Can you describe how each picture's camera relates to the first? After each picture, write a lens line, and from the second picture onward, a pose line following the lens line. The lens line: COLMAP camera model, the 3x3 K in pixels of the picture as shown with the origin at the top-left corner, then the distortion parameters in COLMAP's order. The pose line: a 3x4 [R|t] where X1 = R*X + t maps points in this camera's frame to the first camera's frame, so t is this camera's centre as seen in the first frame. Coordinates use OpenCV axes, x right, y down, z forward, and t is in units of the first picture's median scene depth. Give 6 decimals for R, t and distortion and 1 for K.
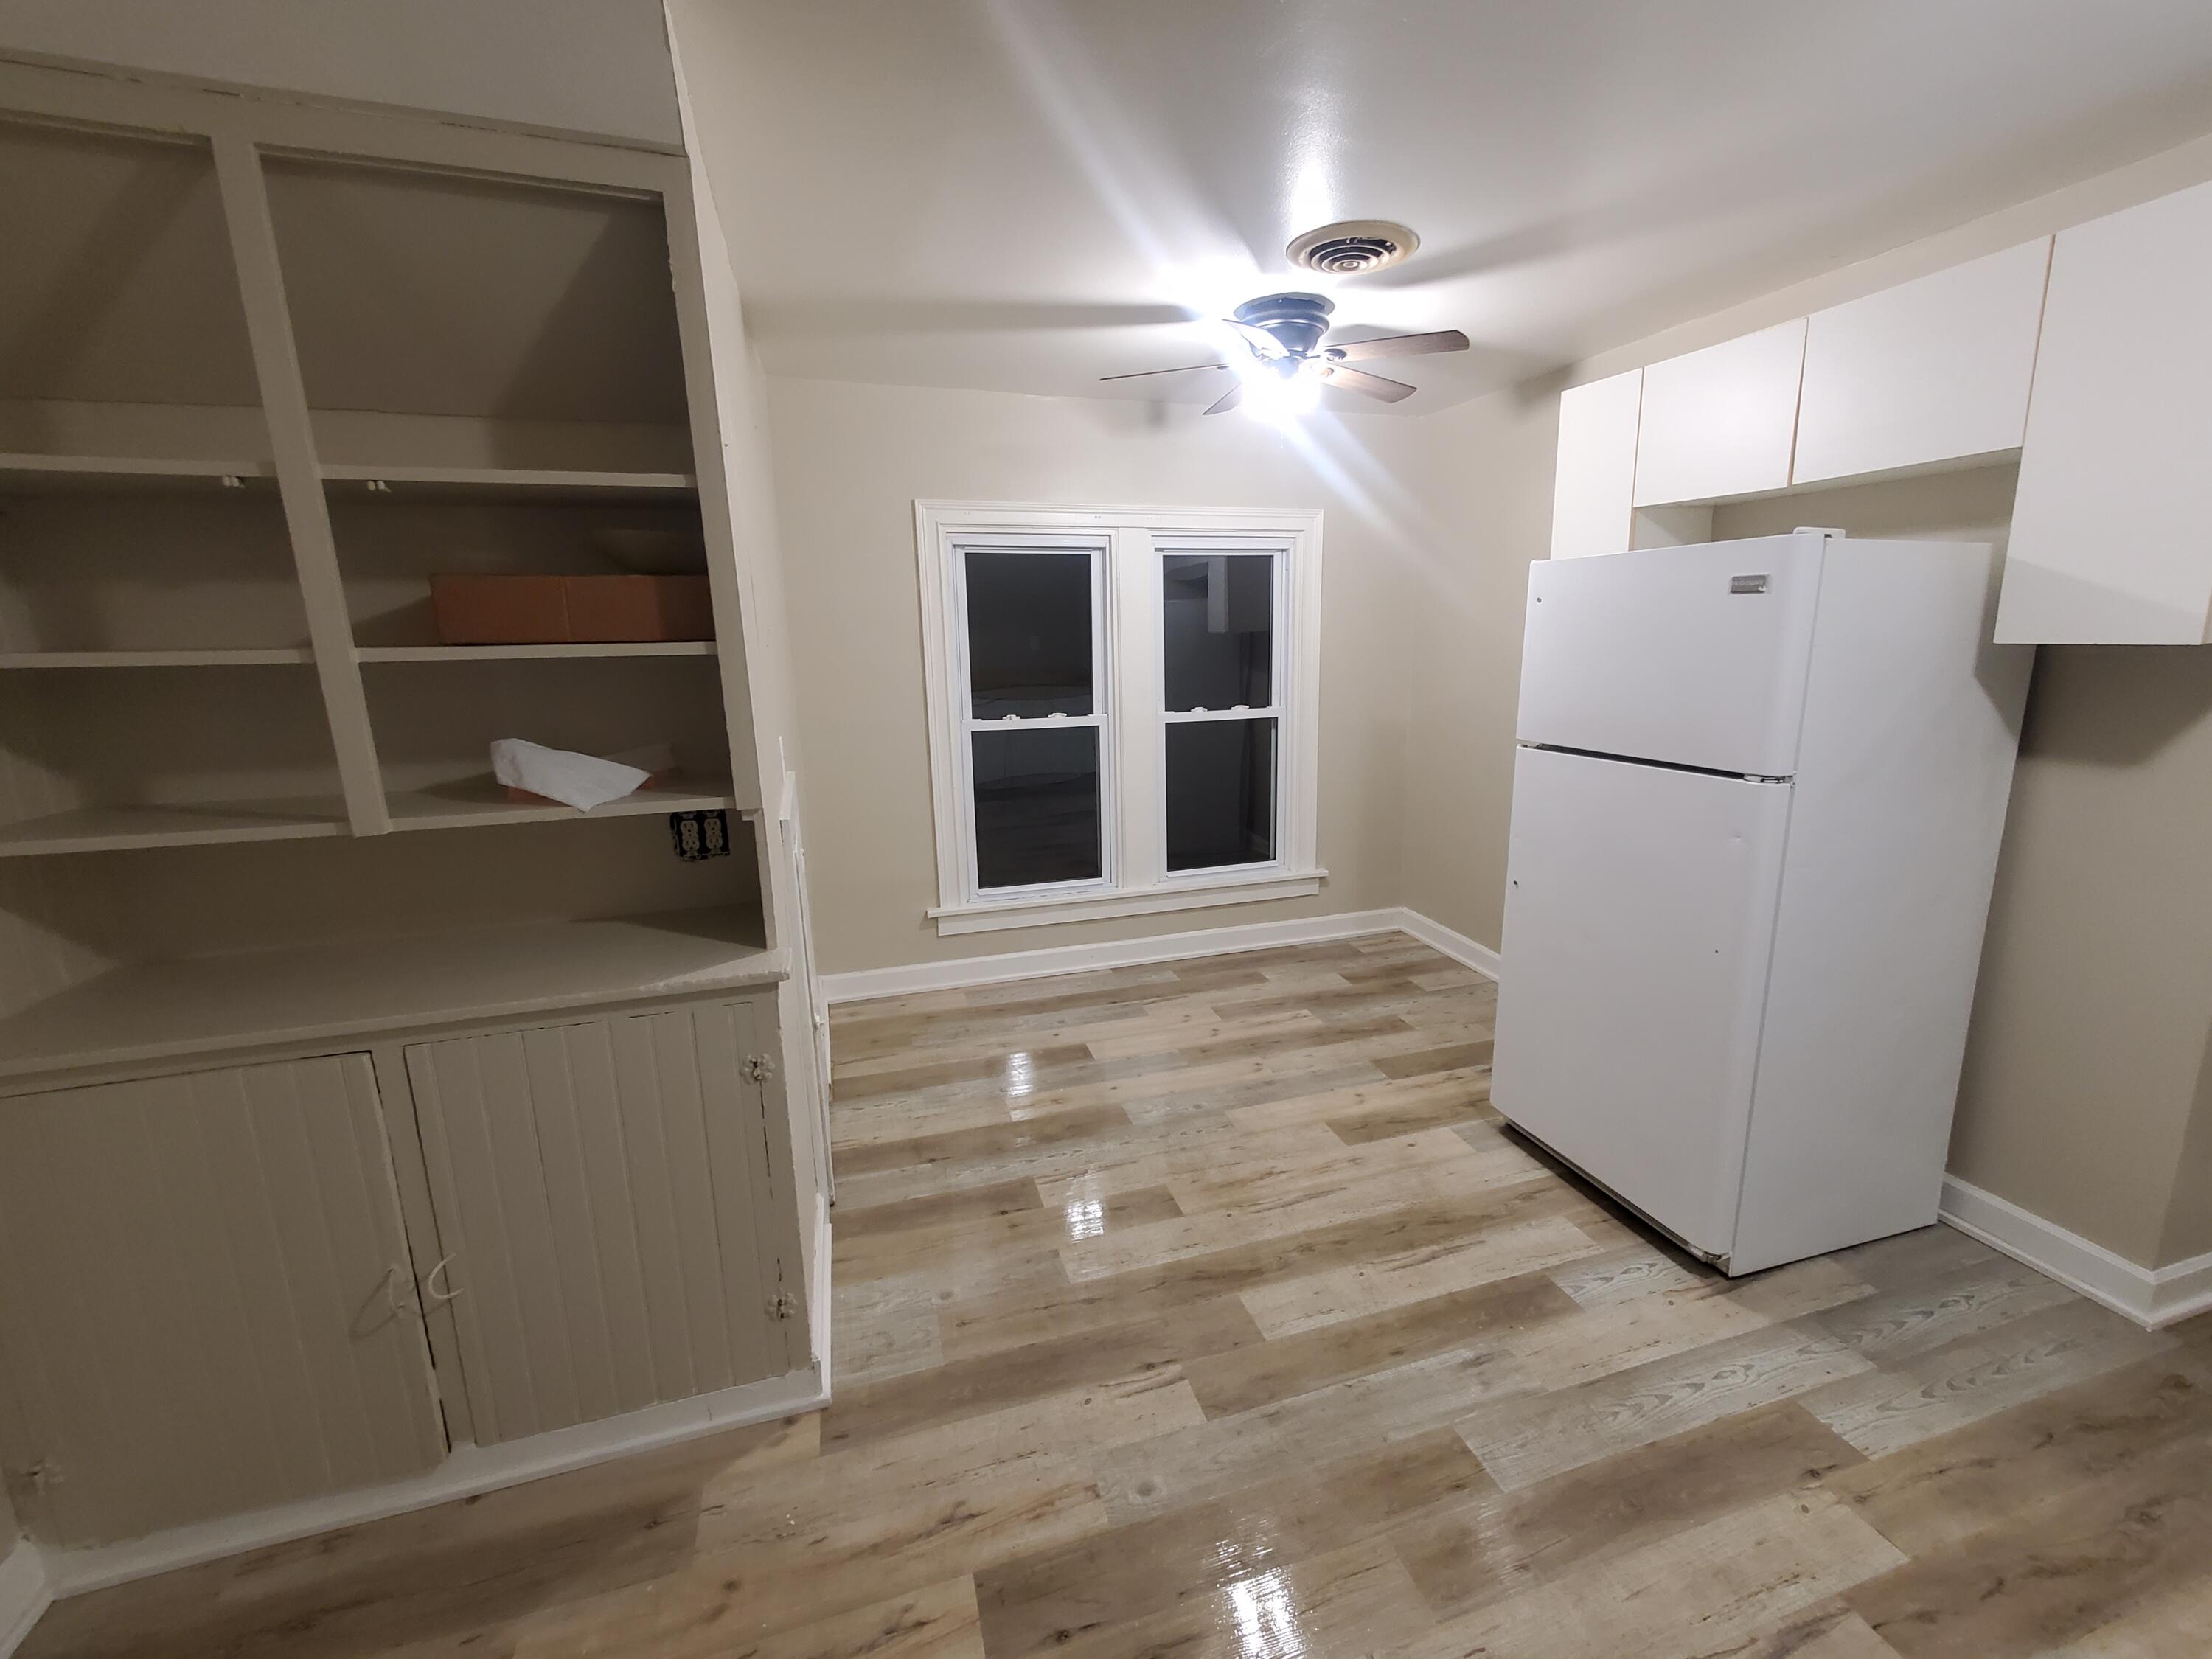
lens RADIAL K [[916.6, 0, 1124.5], [0, 916.6, 807.8], [0, 0, 1]] dist [0.006798, -0.000169]
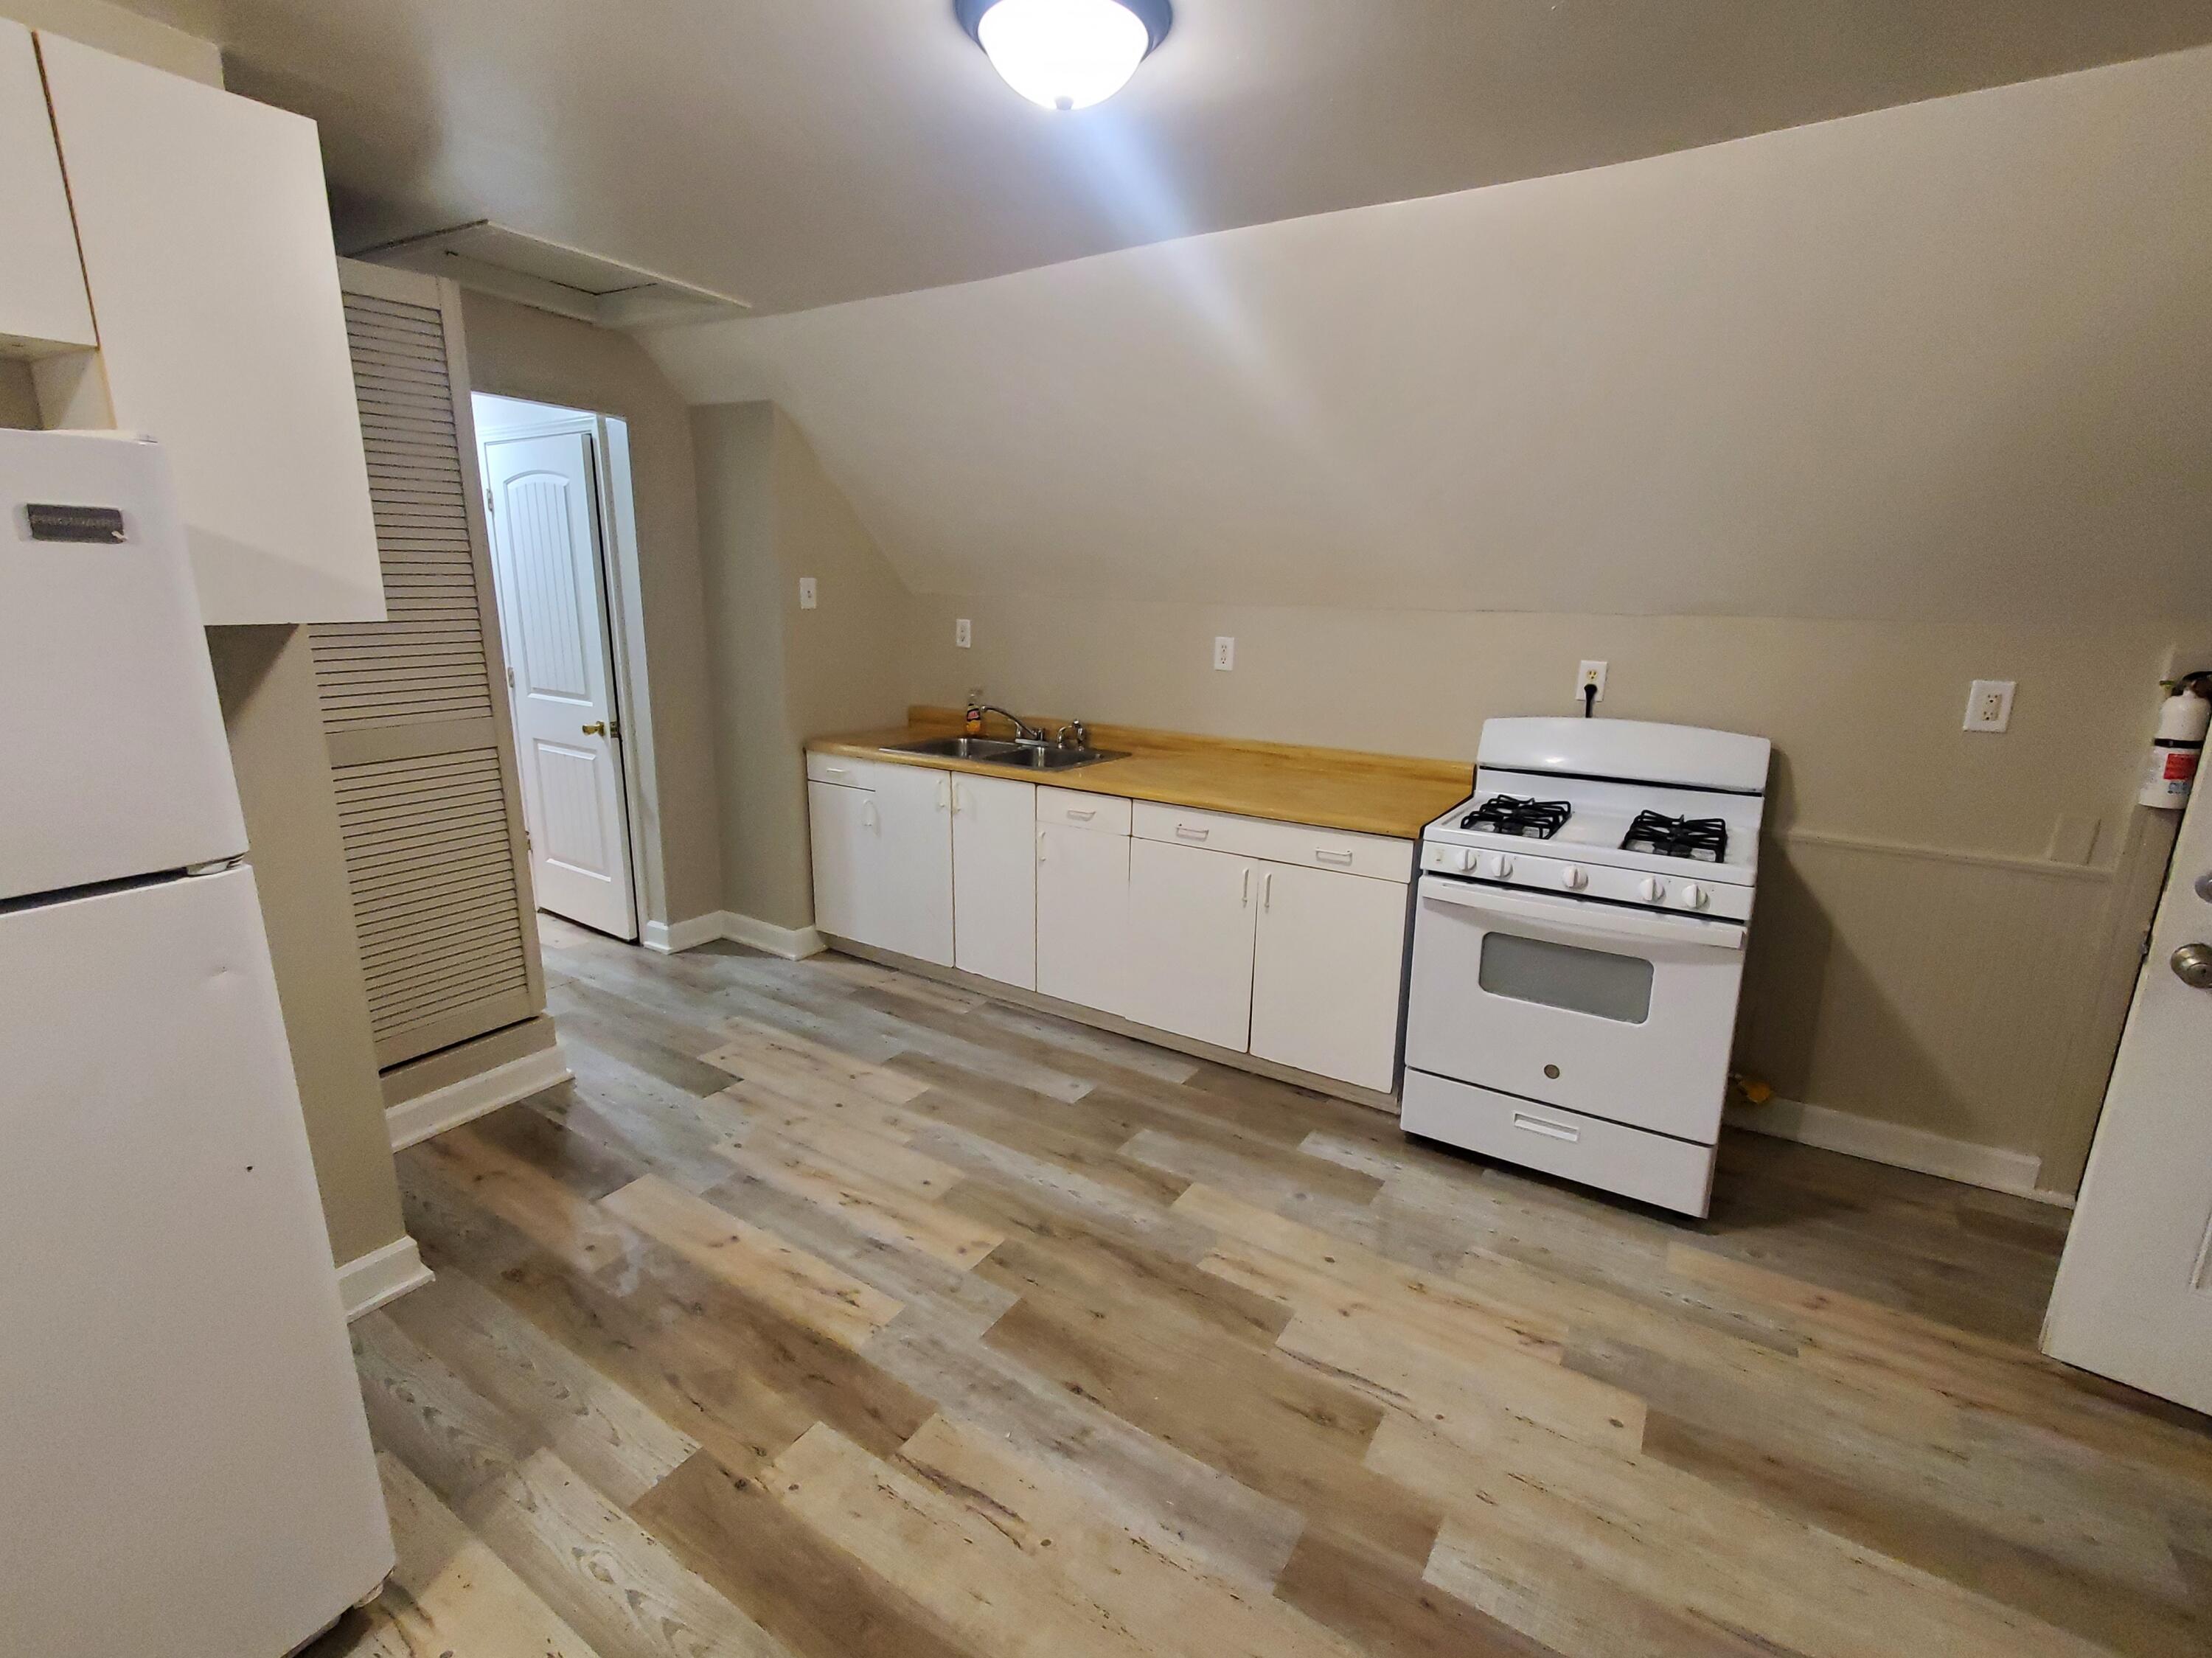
lens RADIAL K [[1003.0, 0, 1108.3], [0, 1003.0, 820.5], [0, 0, 1]] dist [0.002313, 0.000090]
pose [[-0.642327, -0.168688, 0.747637, -0.112096], [0.149555, 0.929140, 0.338129, -0.147941], [-0.751698, 0.329002, -0.571584, 0.728219]]
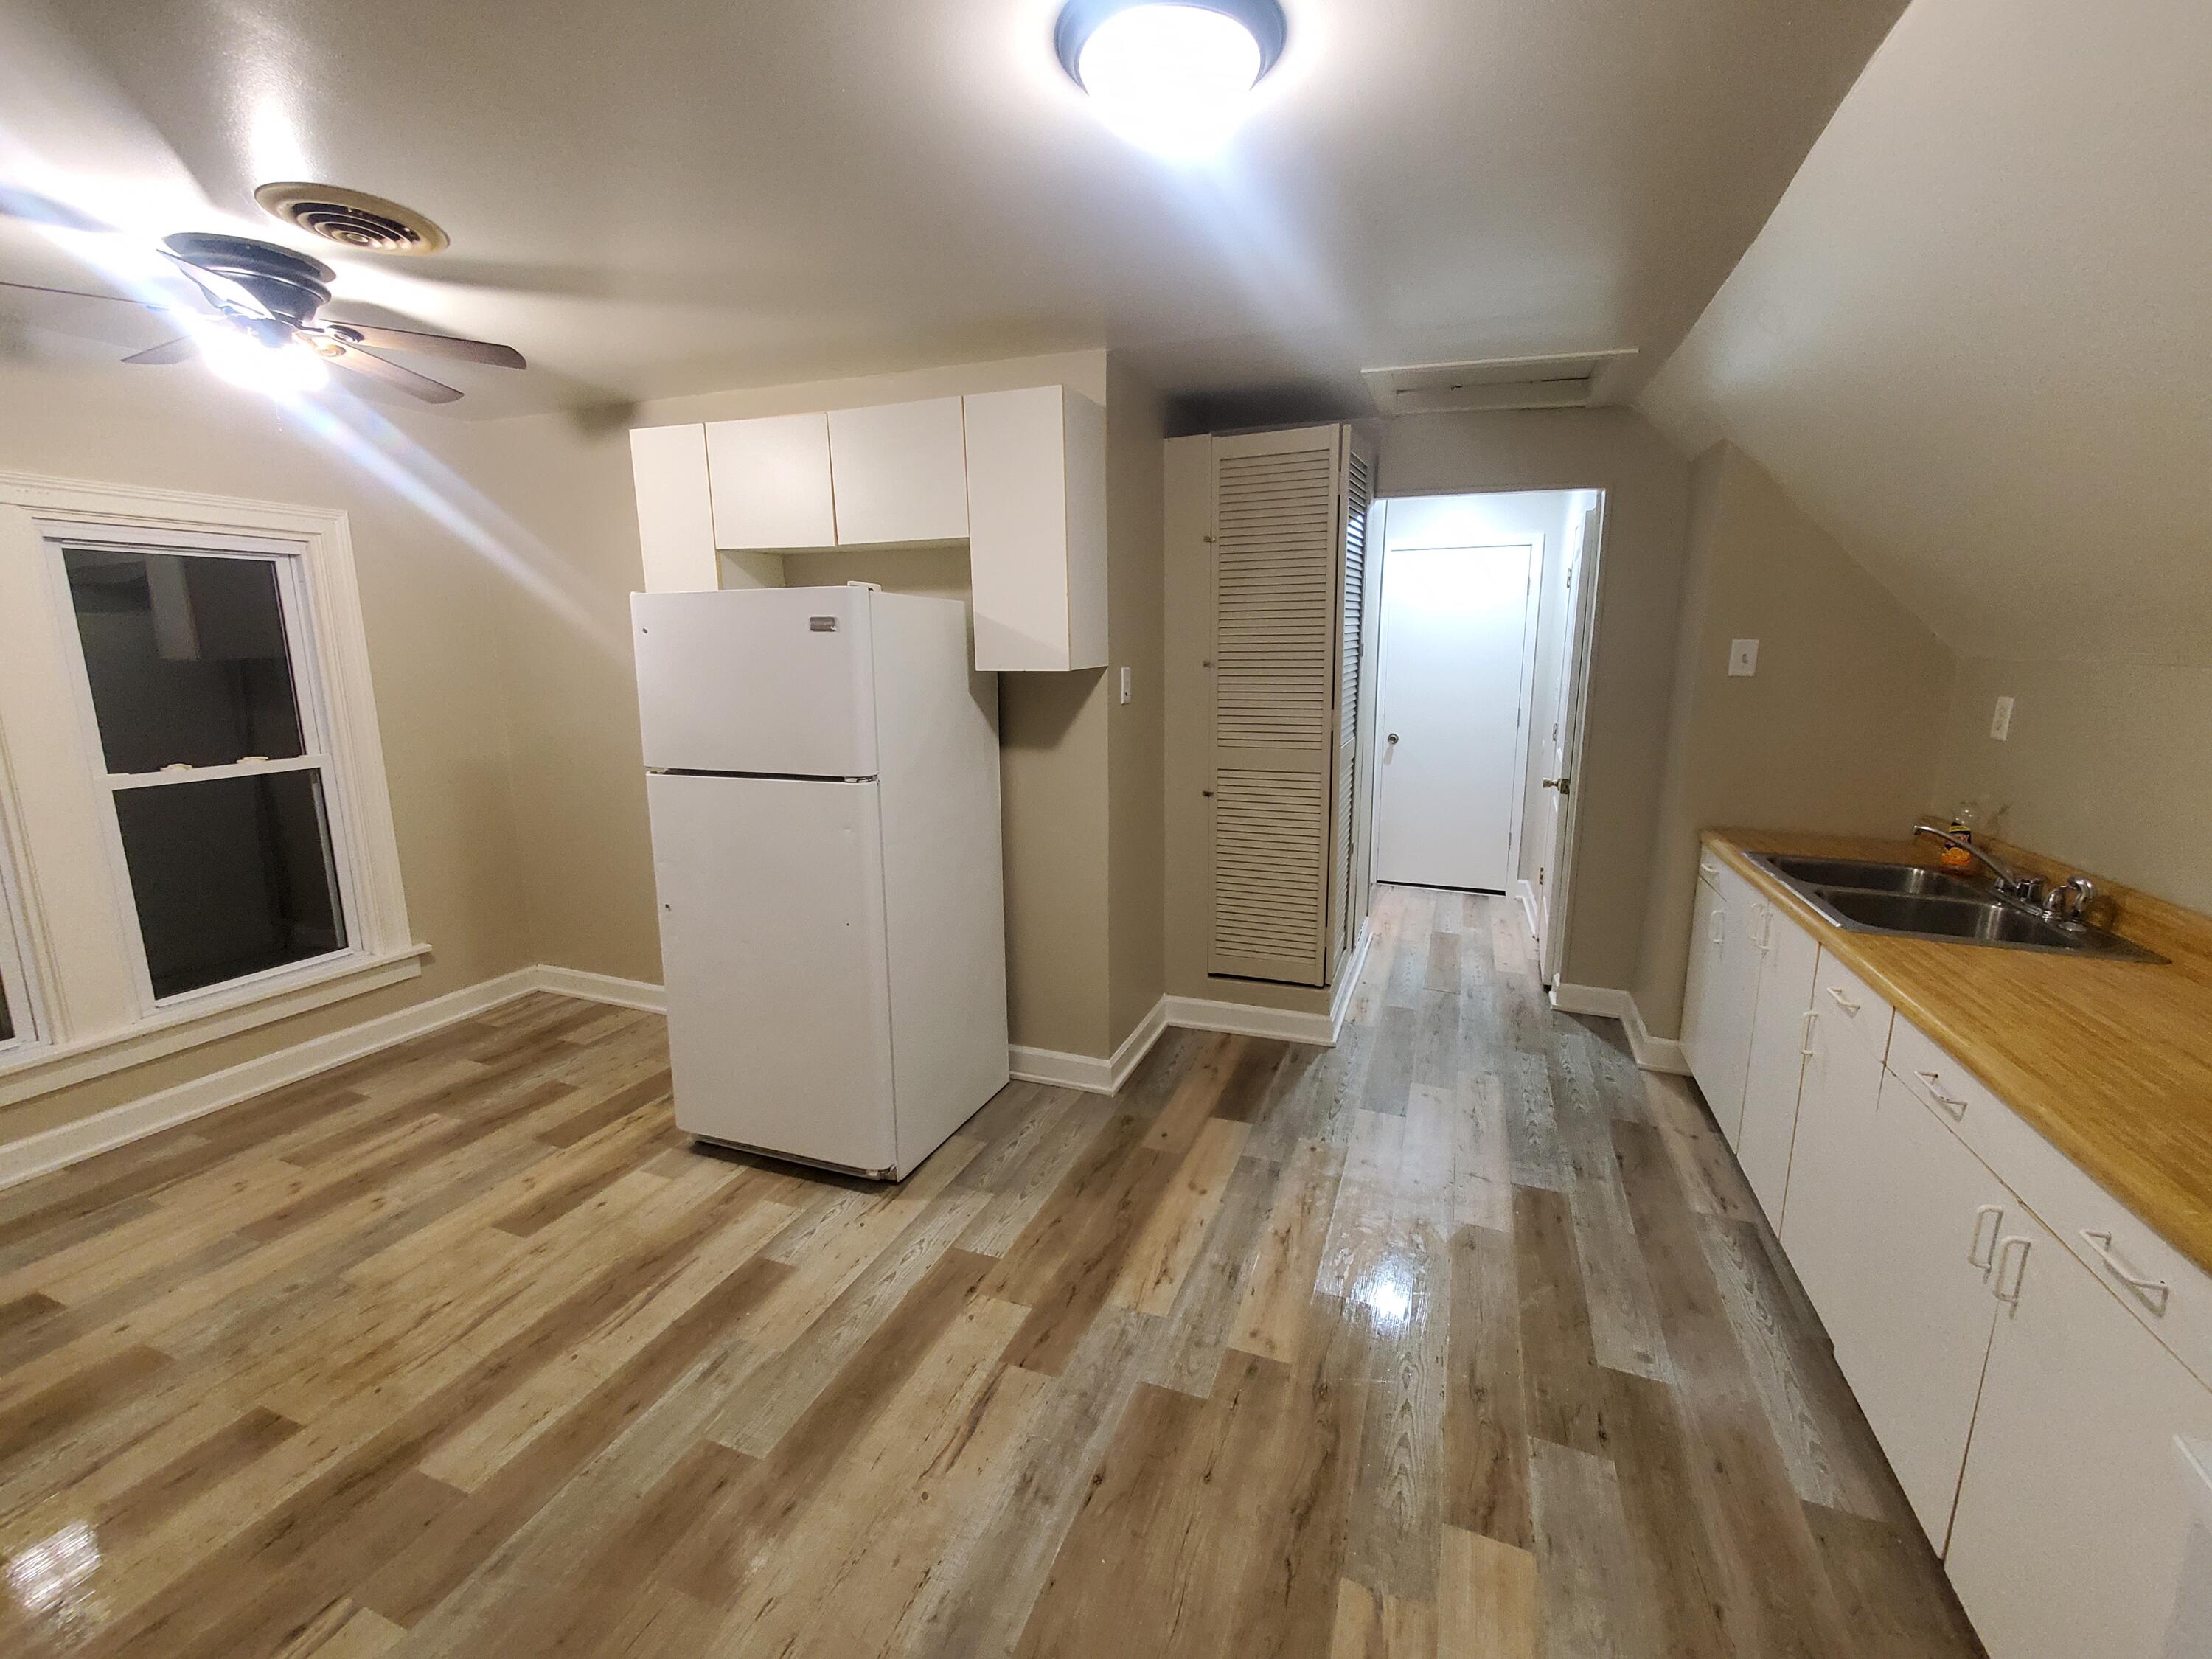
lens RADIAL K [[916.6, 0, 1124.5], [0, 916.6, 807.8], [0, 0, 1]] dist [0.006798, -0.000169]
pose [[0.615162, -0.124876, 0.778448, -0.044381], [0.147337, 0.988190, 0.042090, 0.005752], [-0.774511, 0.088803, 0.626296, -0.044251]]
